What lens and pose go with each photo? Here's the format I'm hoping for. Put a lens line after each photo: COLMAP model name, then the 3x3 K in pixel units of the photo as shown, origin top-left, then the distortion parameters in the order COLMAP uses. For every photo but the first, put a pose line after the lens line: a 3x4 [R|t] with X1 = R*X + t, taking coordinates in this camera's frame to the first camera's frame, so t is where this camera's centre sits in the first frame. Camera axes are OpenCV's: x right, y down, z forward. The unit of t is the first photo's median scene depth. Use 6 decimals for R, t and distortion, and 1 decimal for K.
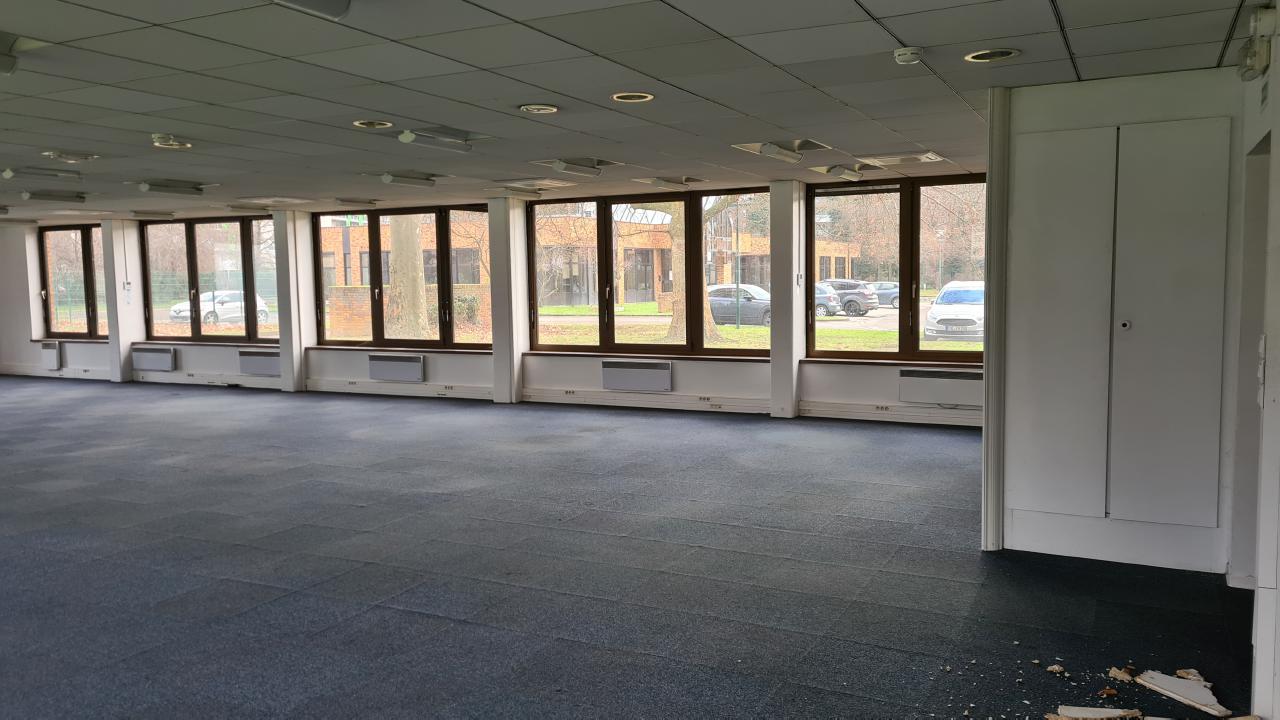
lens RADIAL K [[956.1, 0, 646.1], [0, 956.1, 362.2], [0, 0, 1]] dist [0.076921, -0.055270]
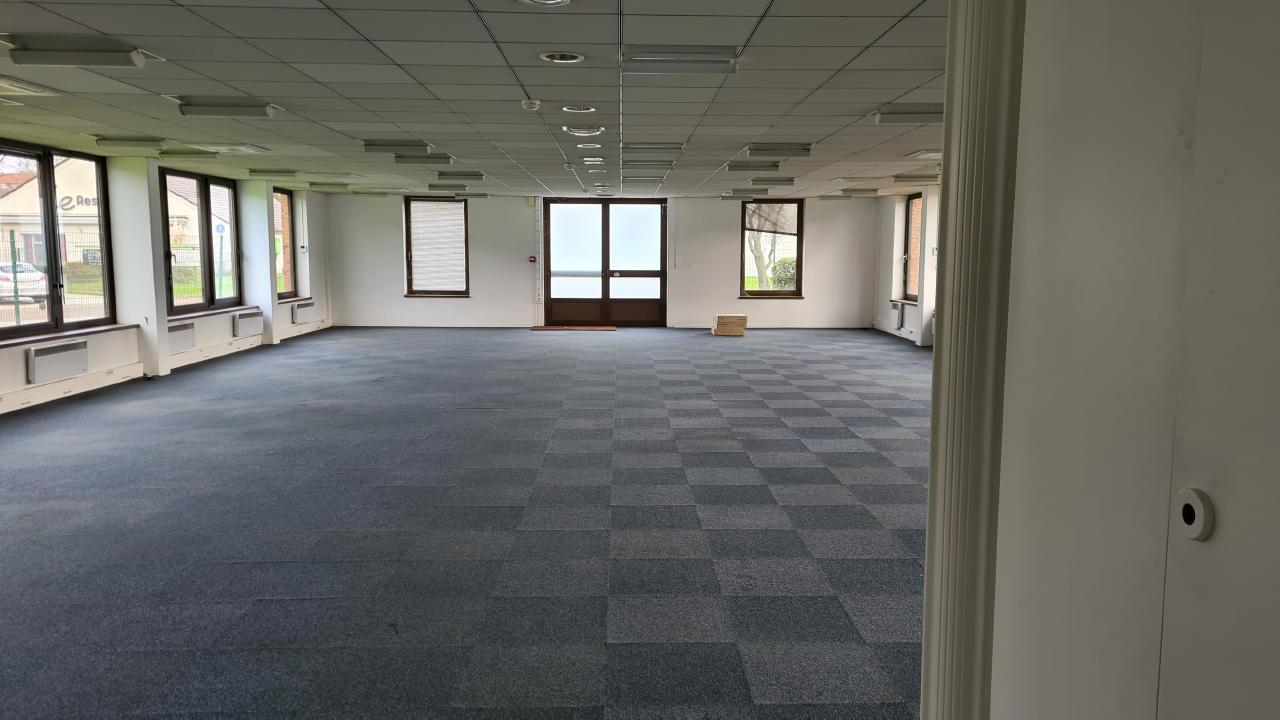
lens RADIAL K [[956.1, 0, 646.1], [0, 956.1, 362.2], [0, 0, 1]] dist [0.076921, -0.055270]
pose [[0.475001, 0.119959, -0.871770, 0.348034], [-0.090094, 0.992089, 0.087426, -0.043054], [0.875361, 0.037014, 0.482051, 0.460703]]
